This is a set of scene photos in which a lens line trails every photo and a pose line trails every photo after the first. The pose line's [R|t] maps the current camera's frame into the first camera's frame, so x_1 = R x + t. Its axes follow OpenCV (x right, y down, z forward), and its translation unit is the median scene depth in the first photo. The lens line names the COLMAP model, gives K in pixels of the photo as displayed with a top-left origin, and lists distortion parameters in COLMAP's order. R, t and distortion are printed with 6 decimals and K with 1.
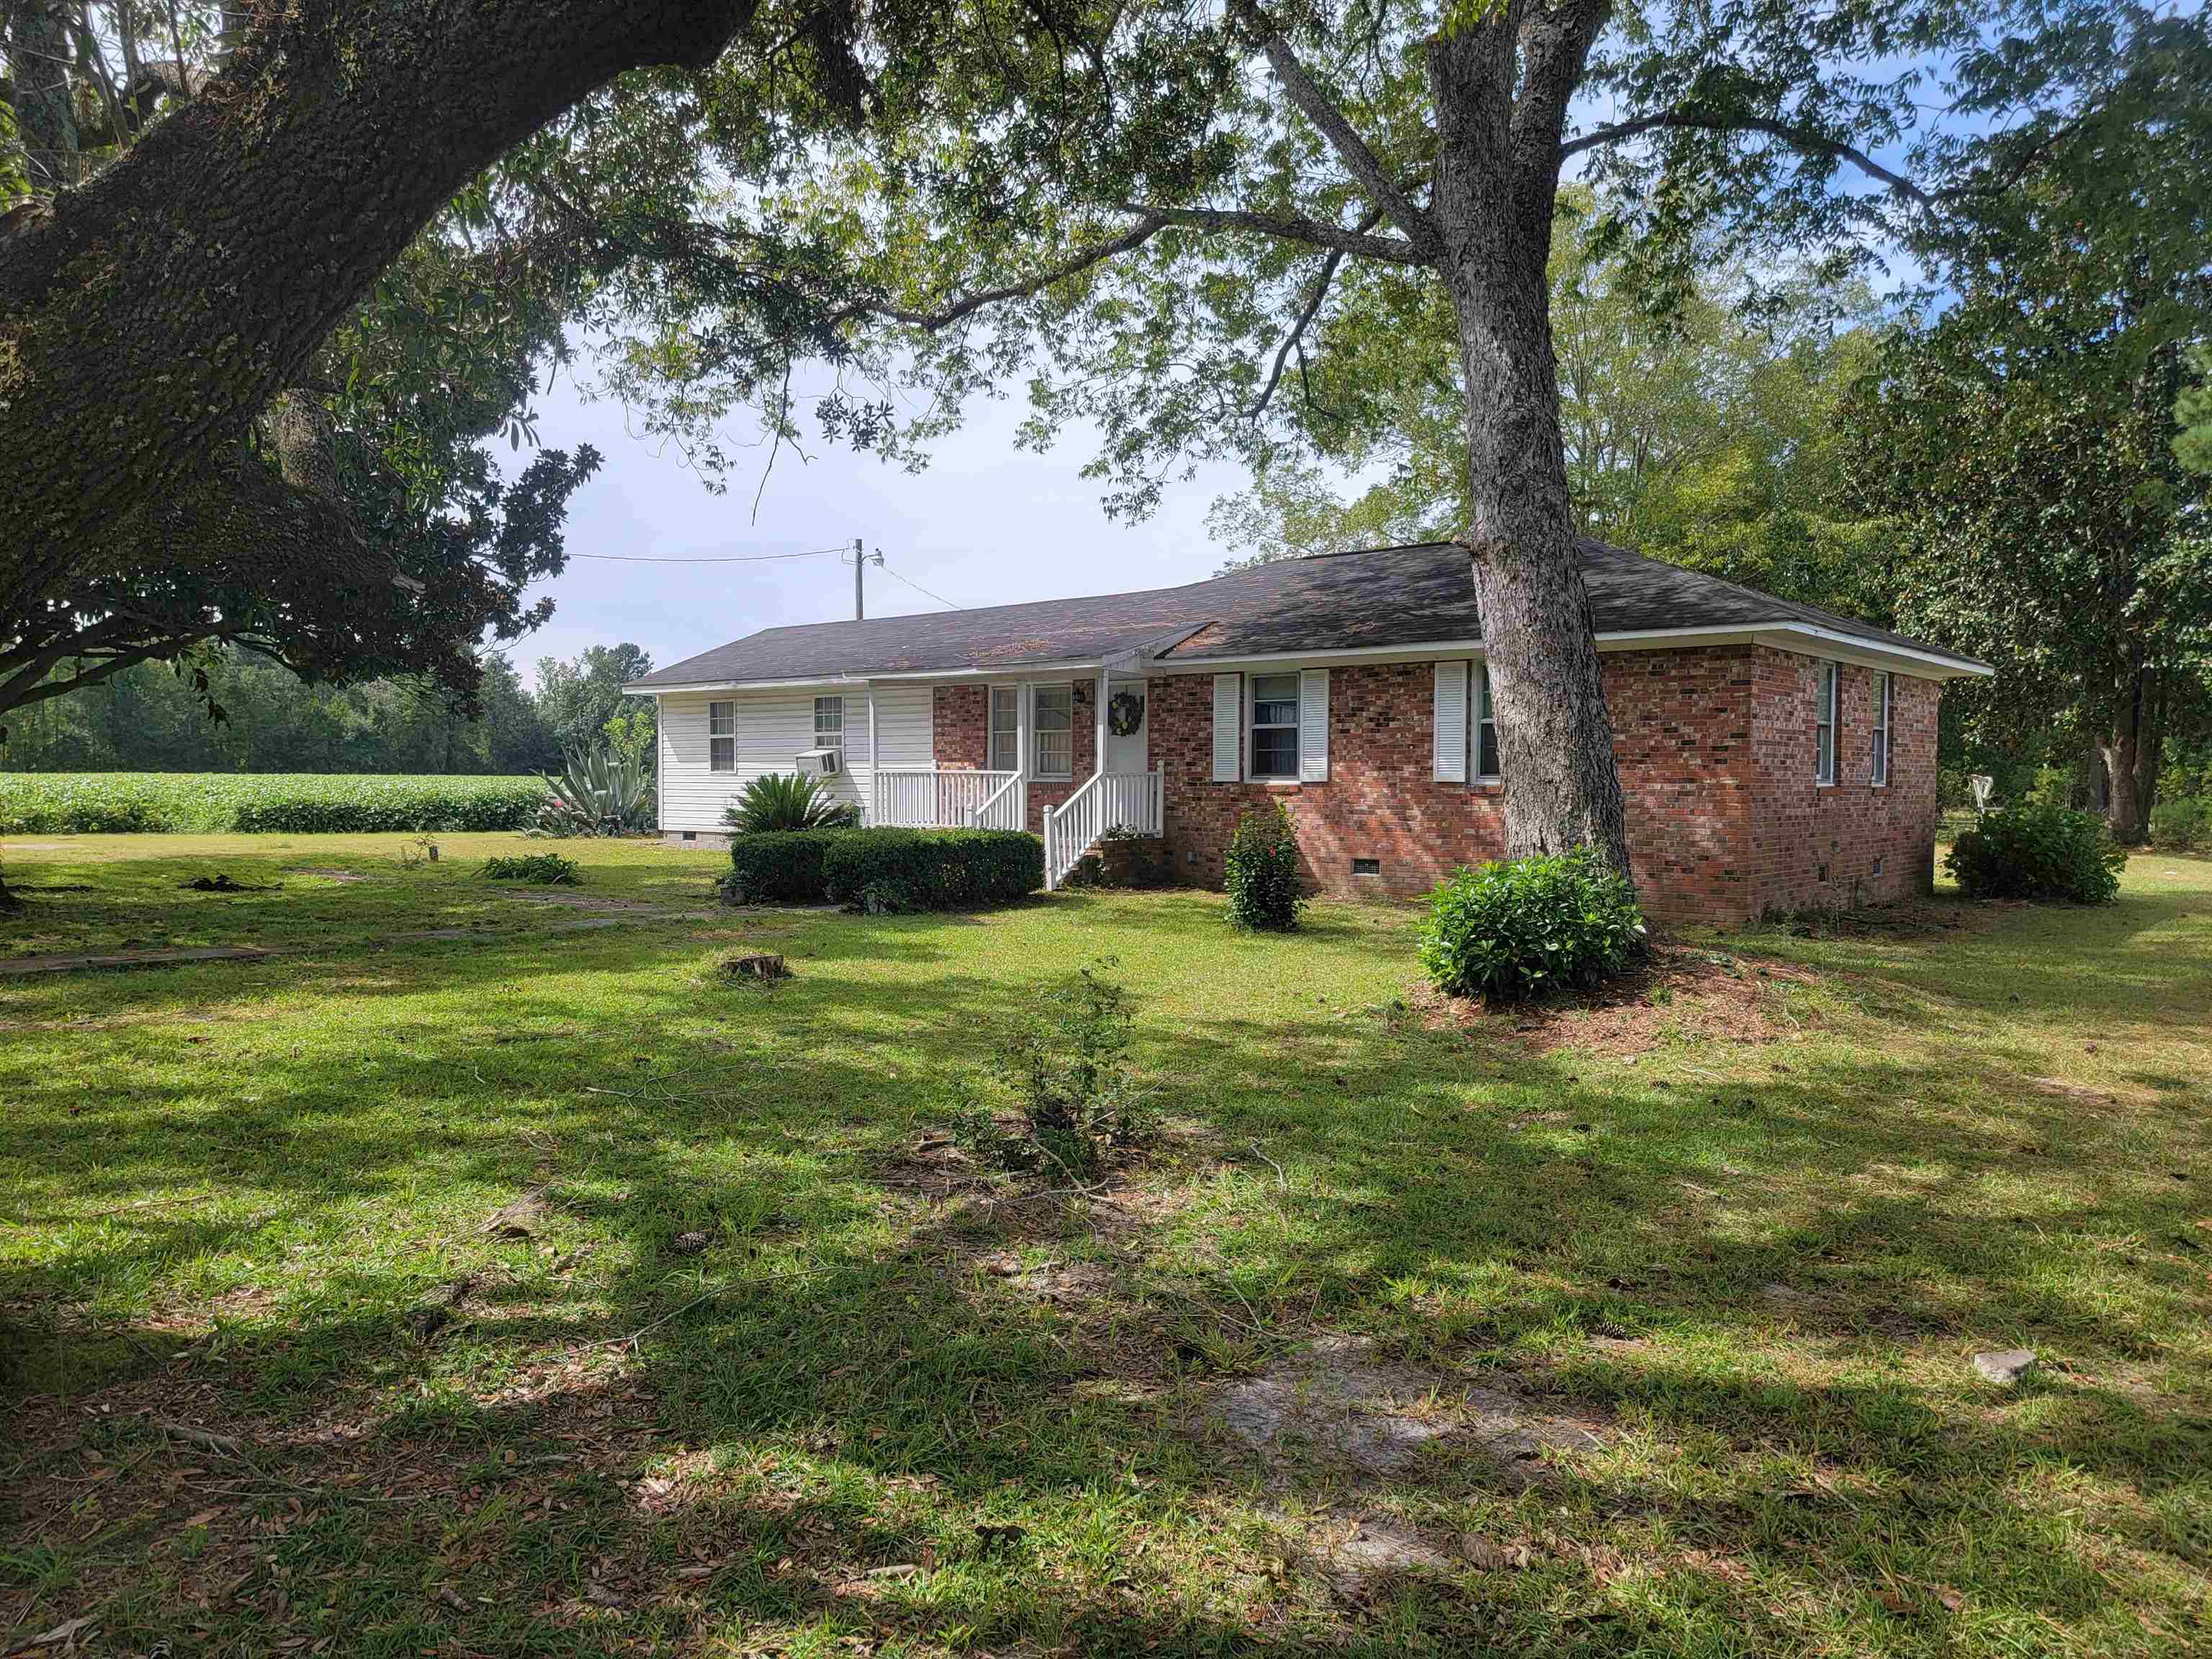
lens RADIAL K [[1551.1, 0, 1105.8], [0, 1551.1, 828.9], [0, 0, 1]] dist [0.052749, -0.002907]
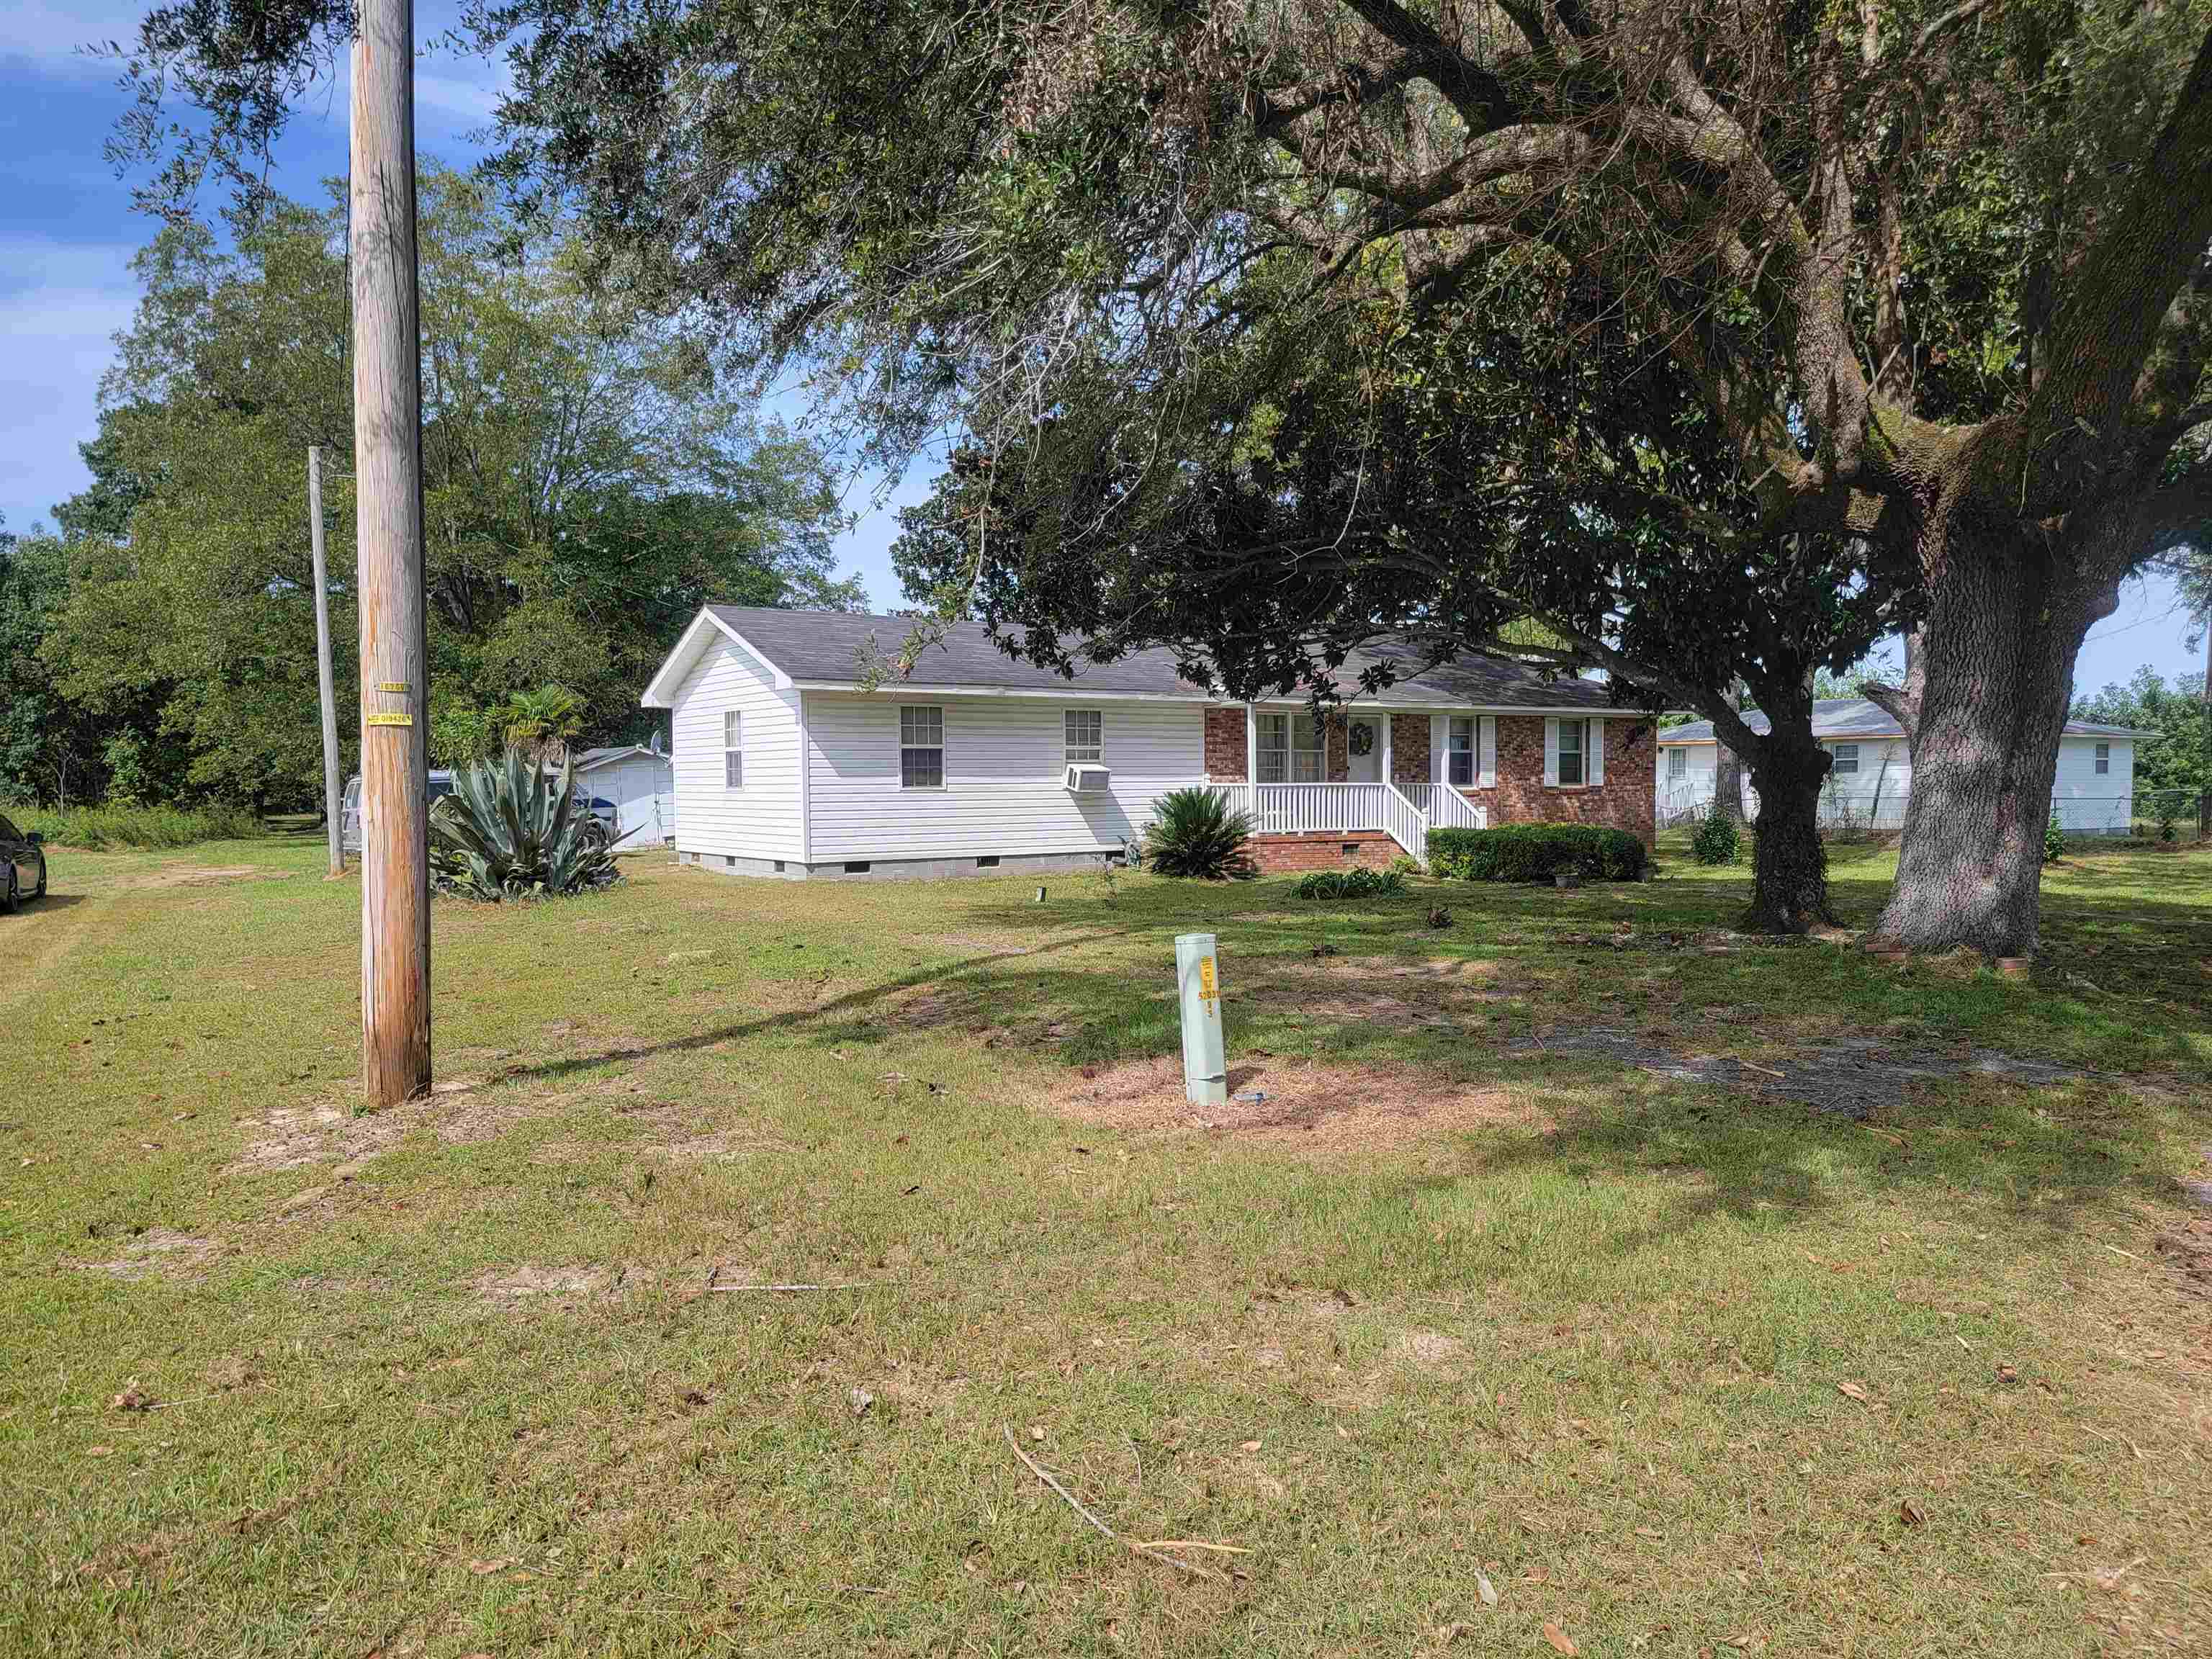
lens RADIAL K [[1551.1, 0, 1106.1], [0, 1551.1, 831.8], [0, 0, 1]] dist [0.052749, -0.002907]
pose [[0.260624, -0.031484, 0.964927, -1.483457], [0.045962, 0.998739, 0.020173, -0.035621], [-0.964346, 0.039093, 0.261743, 0.962919]]
